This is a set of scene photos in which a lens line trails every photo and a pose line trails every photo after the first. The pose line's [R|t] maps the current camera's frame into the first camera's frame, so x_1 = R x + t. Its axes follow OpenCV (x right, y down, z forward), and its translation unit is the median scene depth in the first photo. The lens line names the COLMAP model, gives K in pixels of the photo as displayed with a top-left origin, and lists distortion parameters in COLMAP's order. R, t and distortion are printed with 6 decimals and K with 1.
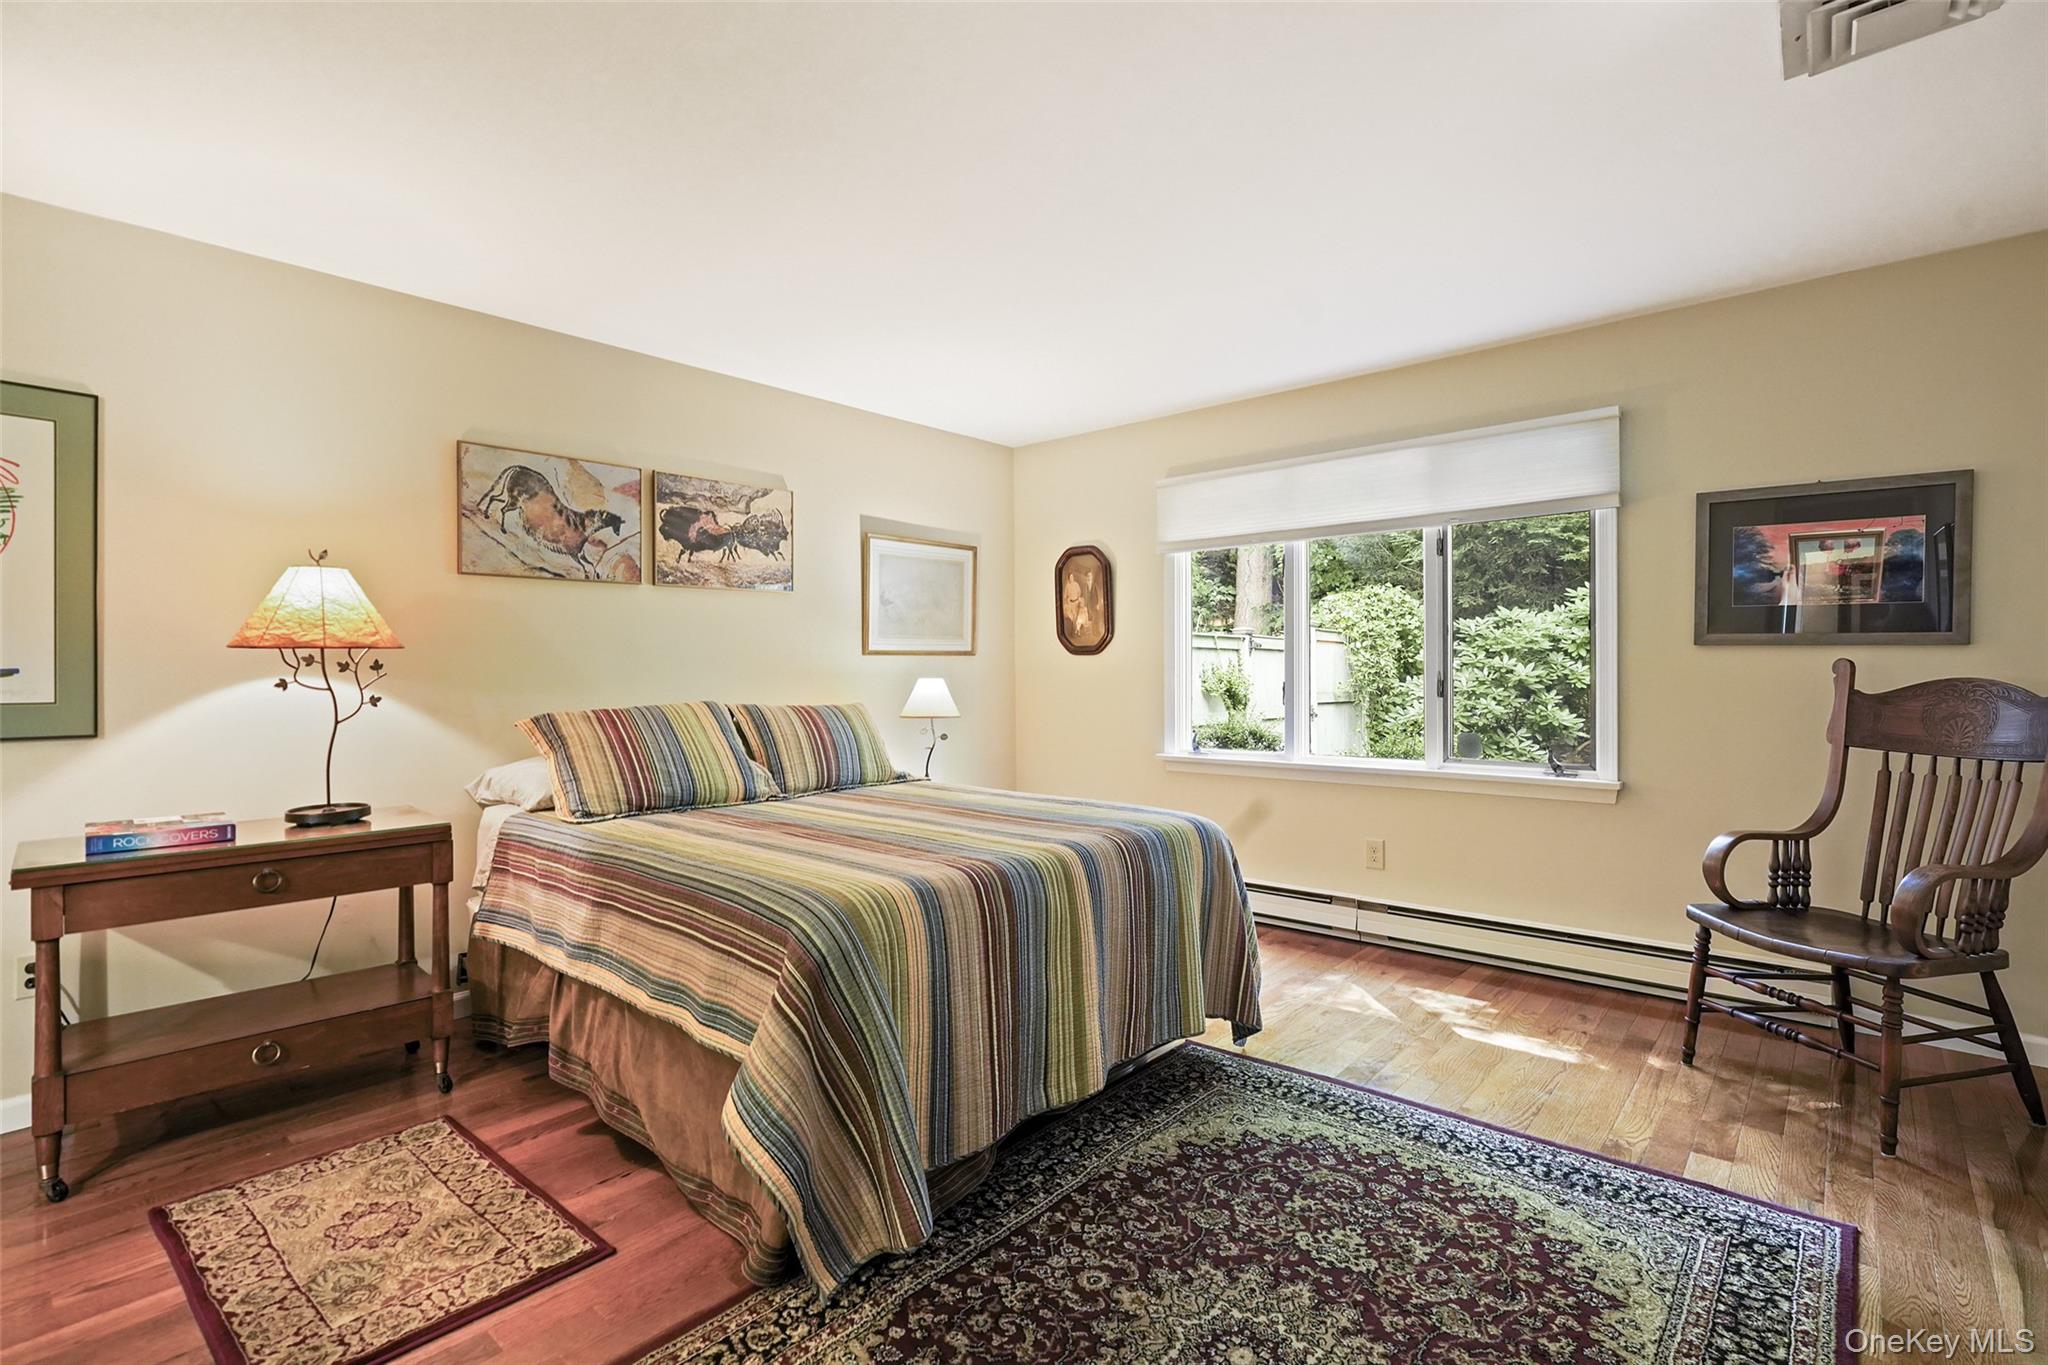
lens RADIAL K [[938.2, 0, 1021.2], [0, 938.2, 681.4], [0, 0, 1]] dist [-0.009646, 0.001116]
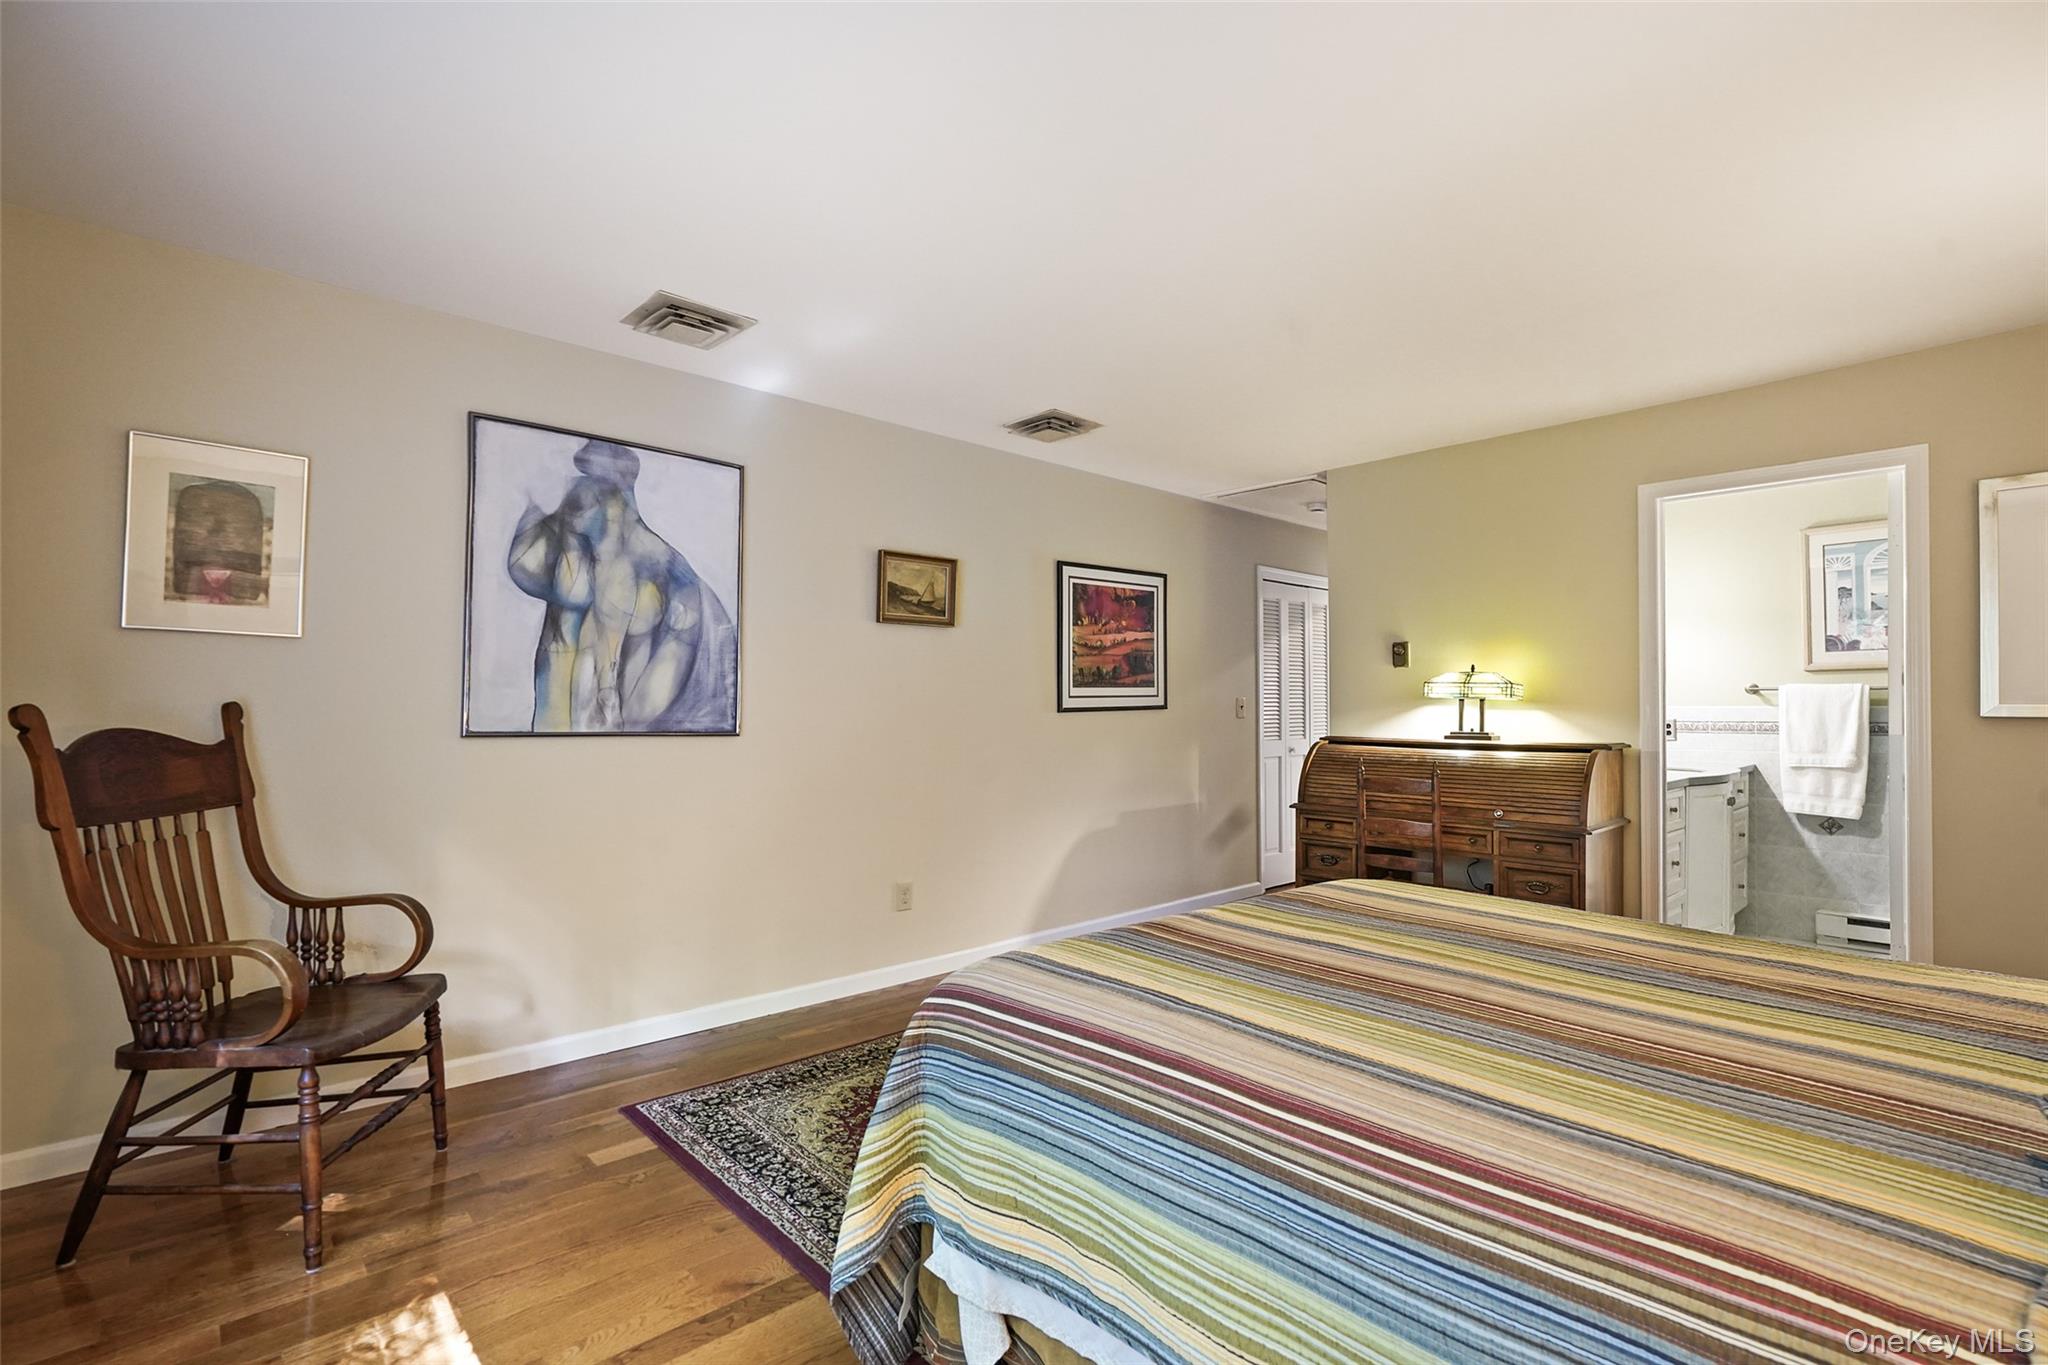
lens RADIAL K [[938.2, 0, 1027.8], [0, 938.2, 683.8], [0, 0, 1]] dist [-0.009646, 0.001116]
pose [[-0.995681, -0.001512, 0.092831, 0.146483], [-0.002951, 0.999878, -0.015367, -0.035996], [-0.092796, -0.015575, -0.995563, 2.302046]]
